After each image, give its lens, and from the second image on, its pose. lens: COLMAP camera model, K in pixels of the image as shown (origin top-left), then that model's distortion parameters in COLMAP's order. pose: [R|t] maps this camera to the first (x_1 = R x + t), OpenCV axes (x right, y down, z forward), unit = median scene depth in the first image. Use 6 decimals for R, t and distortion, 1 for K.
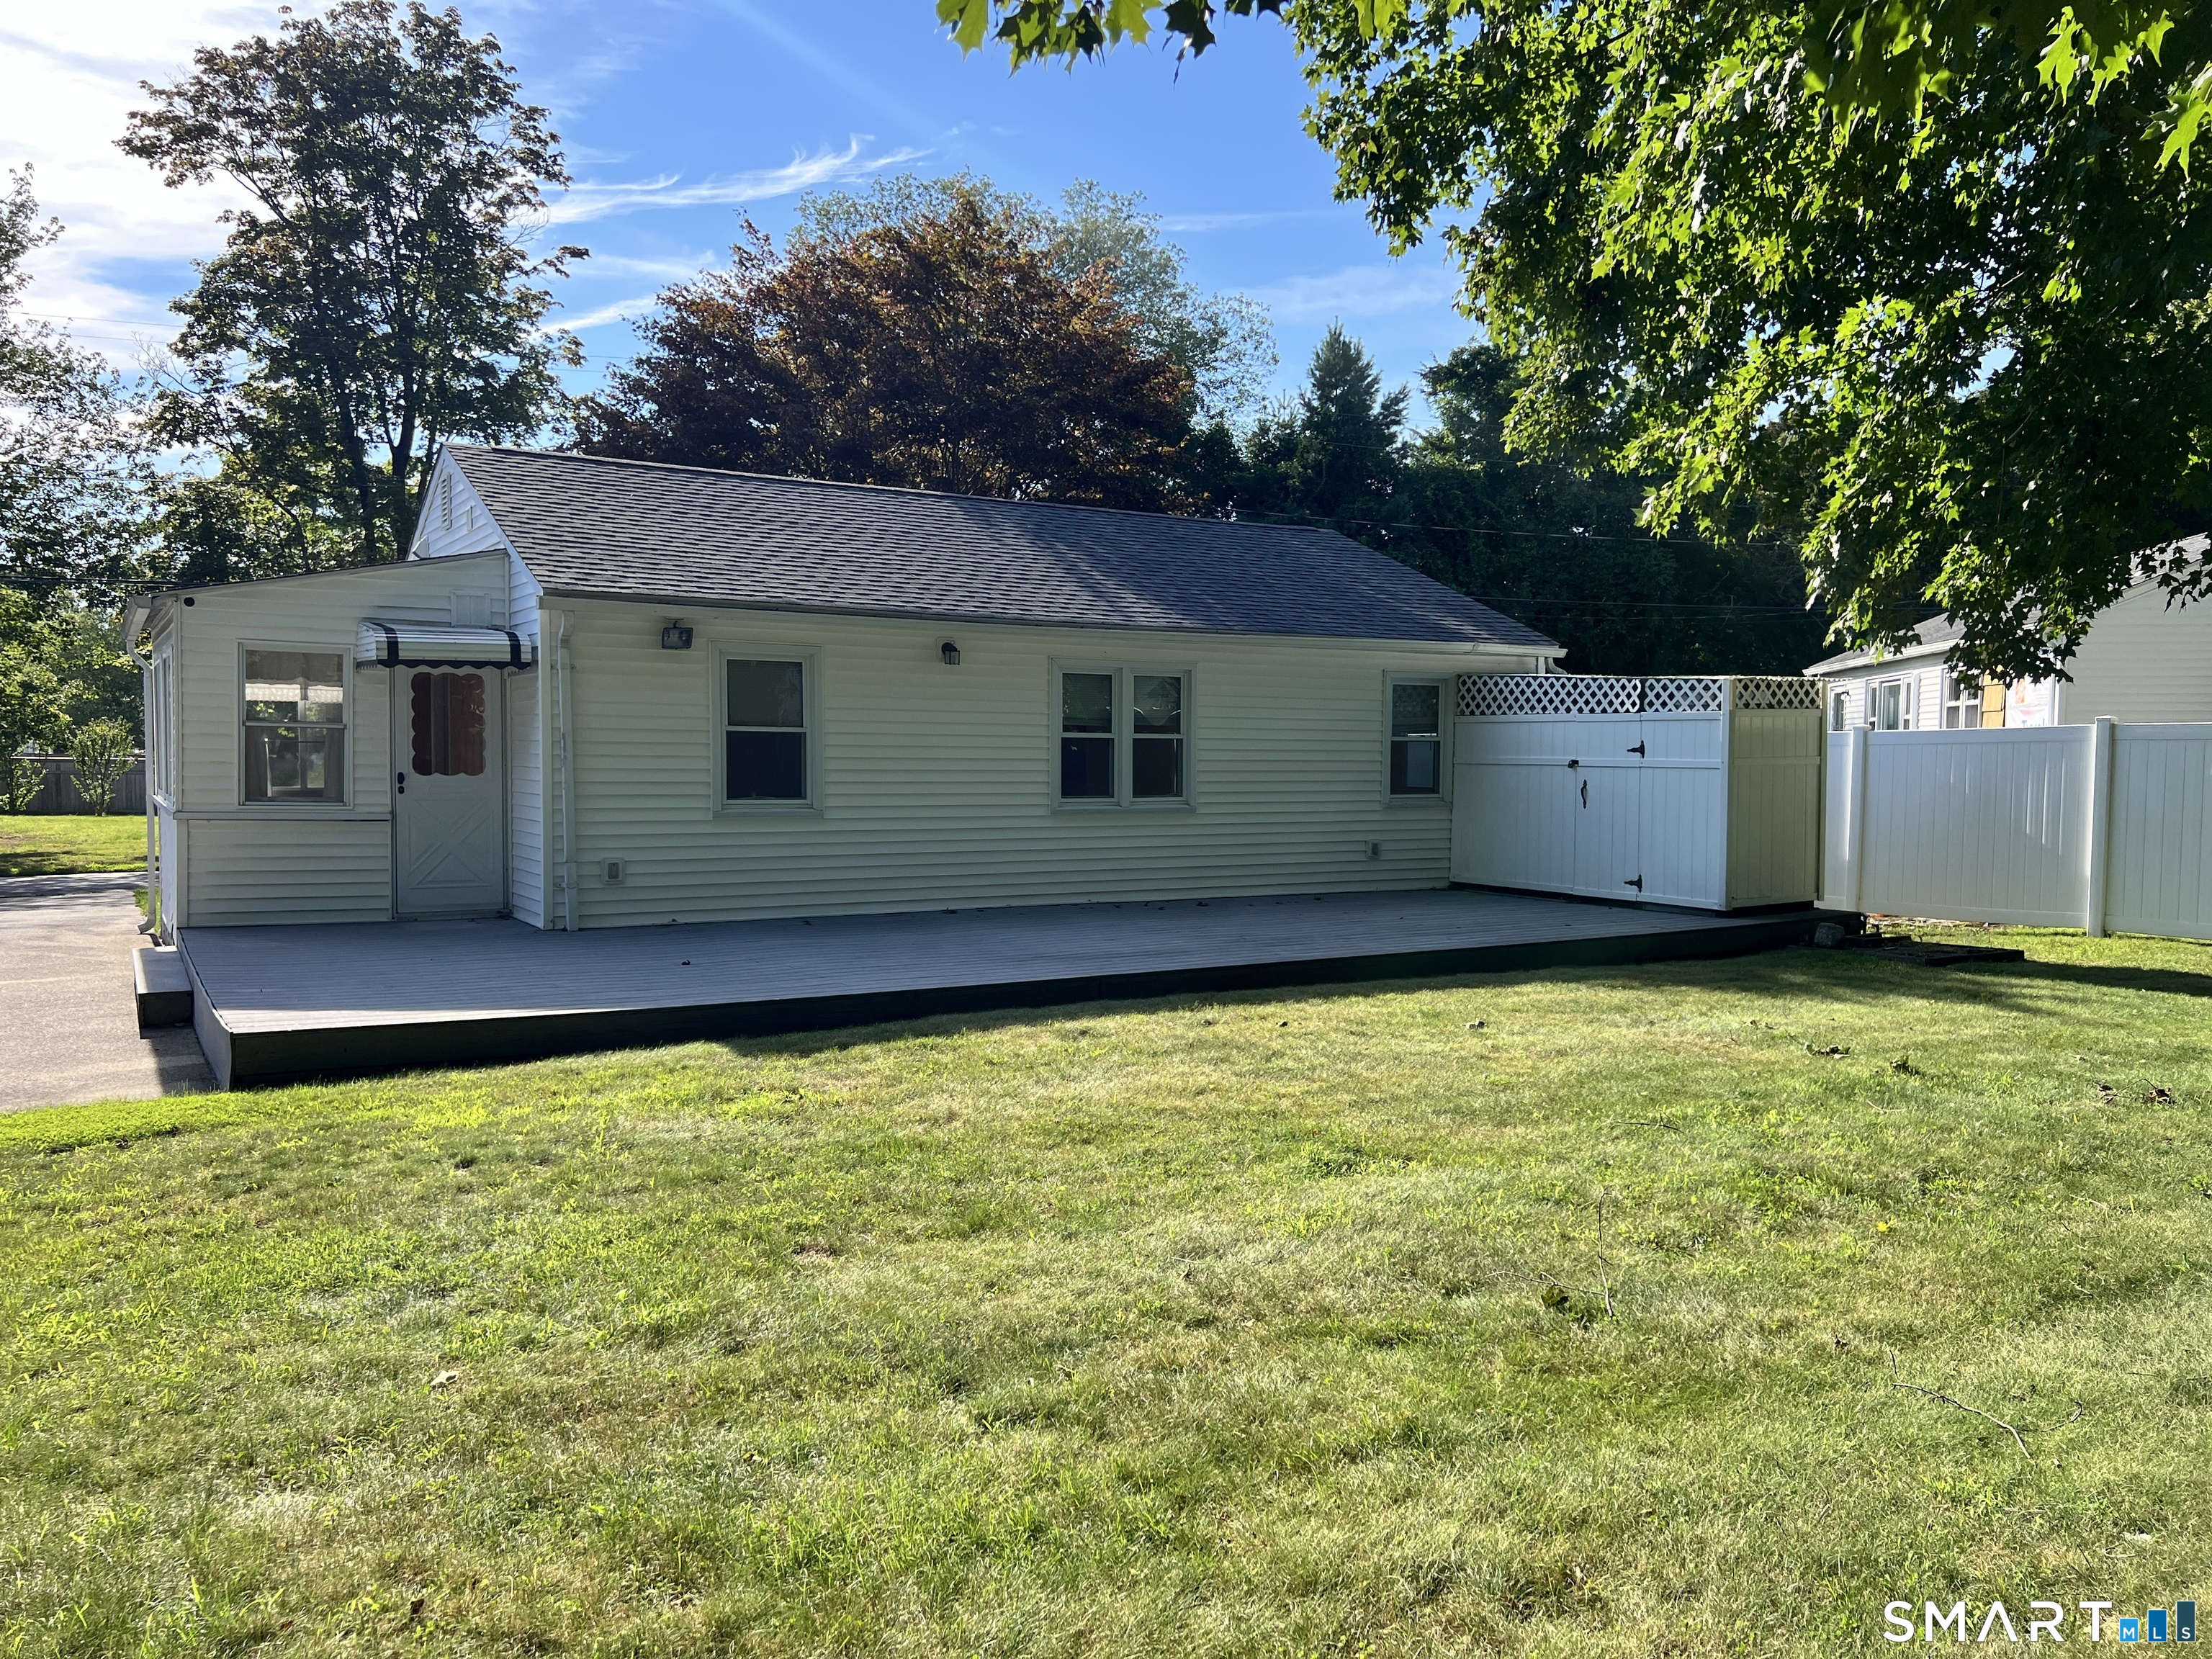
lens RADIAL K [[1637.8, 0, 1116.8], [0, 1637.8, 824.9], [0, 0, 1]] dist [0.043218, -0.060688]
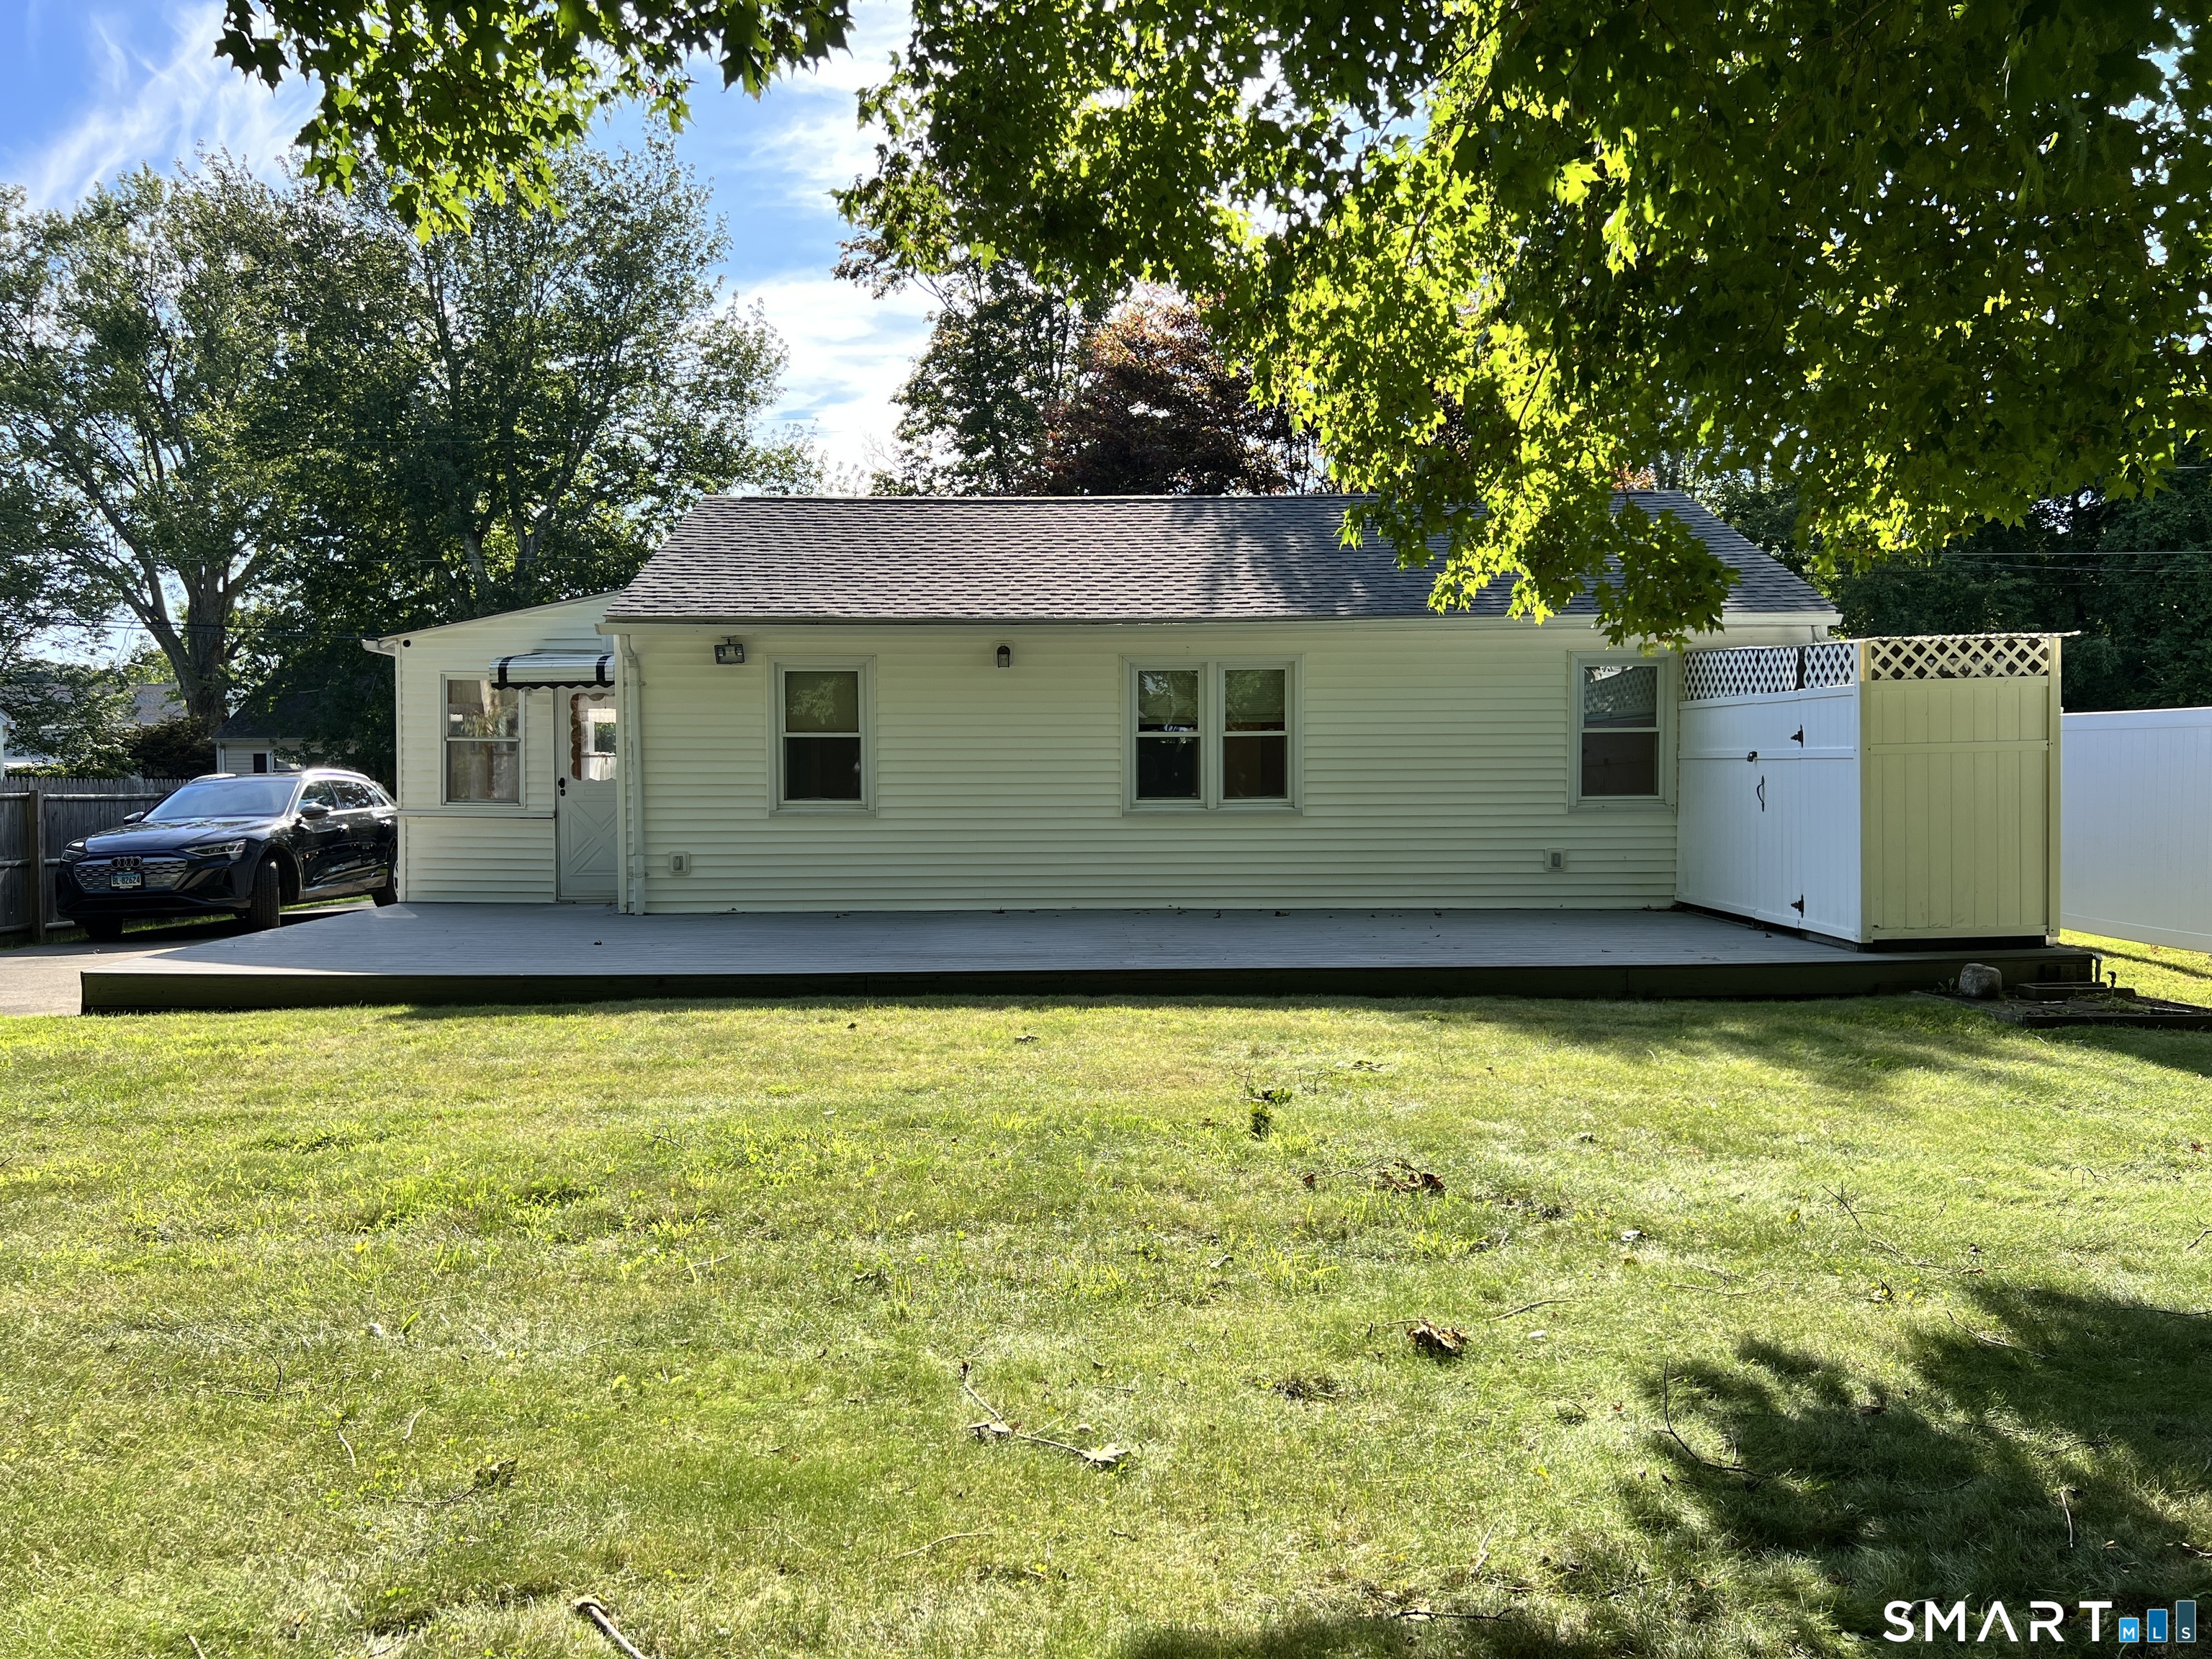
lens RADIAL K [[1637.8, 0, 1116.8], [0, 1637.8, 824.9], [0, 0, 1]] dist [0.043218, -0.060688]
pose [[0.861212, 0.004649, -0.508225, 0.451538], [-0.010491, 0.999908, -0.008630, 0.007221], [0.508138, 0.012764, 0.861181, 0.157894]]
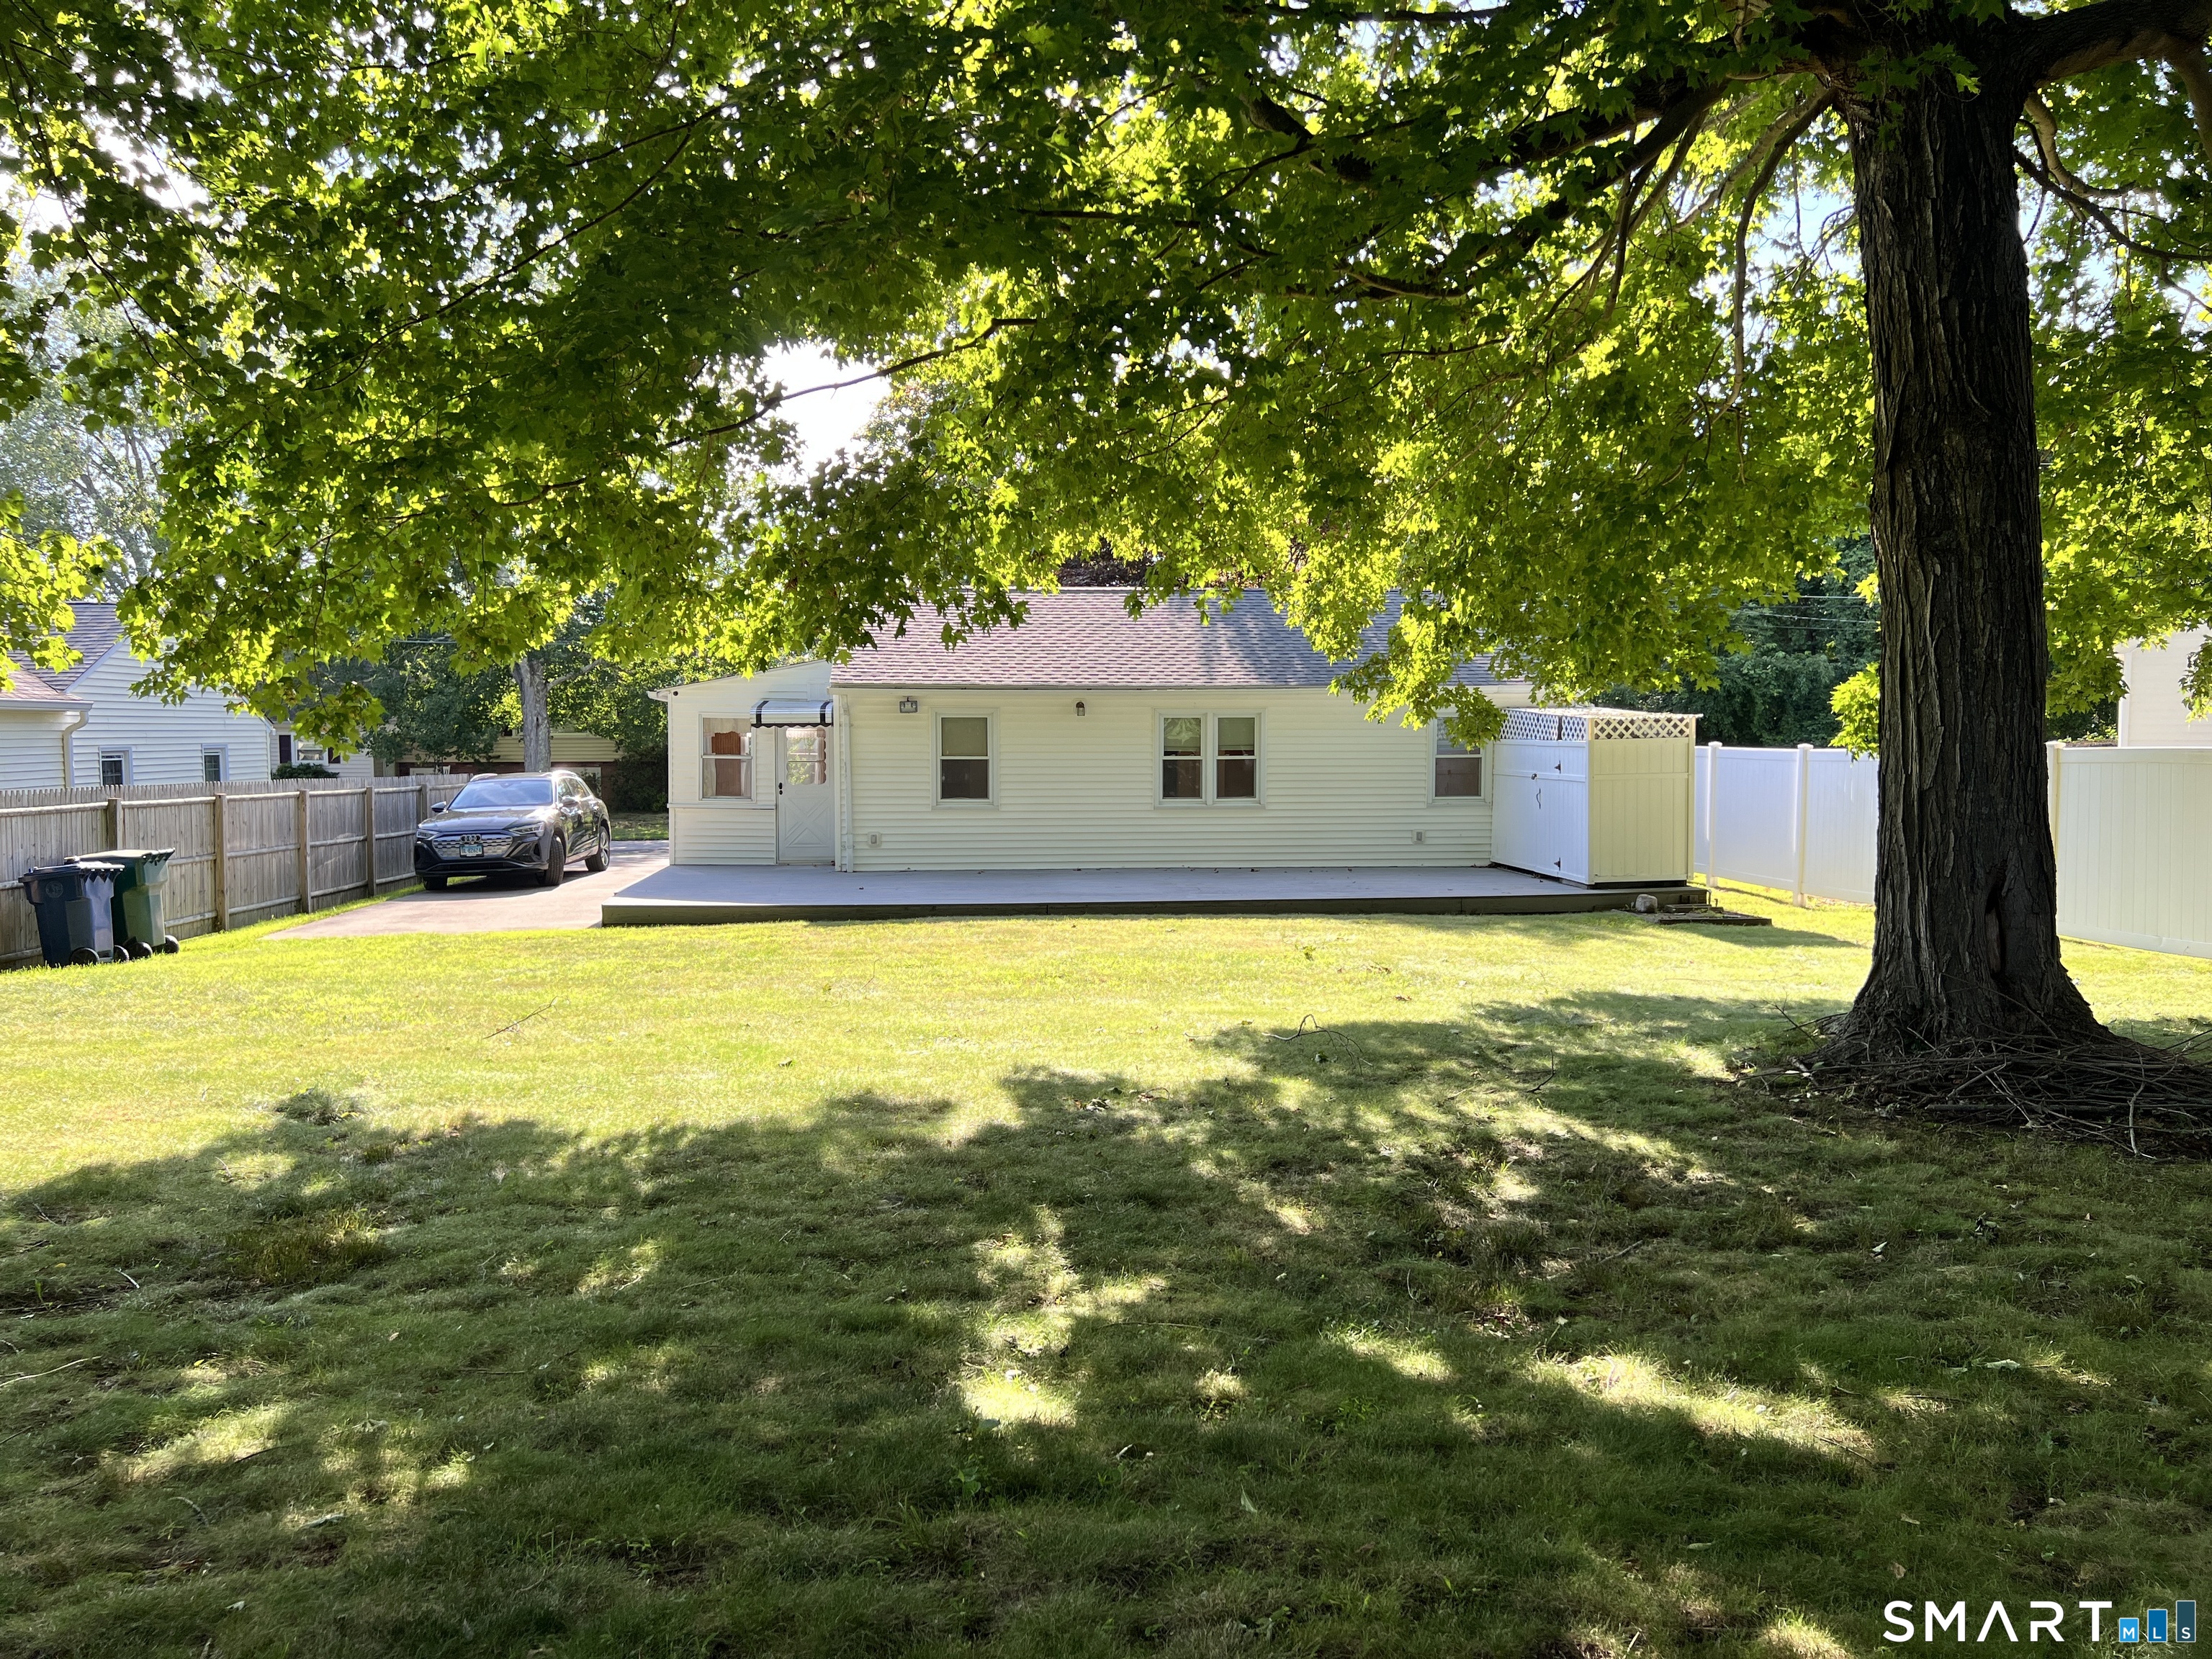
lens RADIAL K [[1672.9, 0, 1106.0], [0, 1672.9, 829.5], [0, 0, 1]] dist [0.070659, -0.081981]
pose [[0.901412, 0.017594, -0.432604, 0.604517], [-0.010924, 0.999780, 0.017899, -0.015064], [0.432824, -0.011409, 0.901406, -0.449642]]
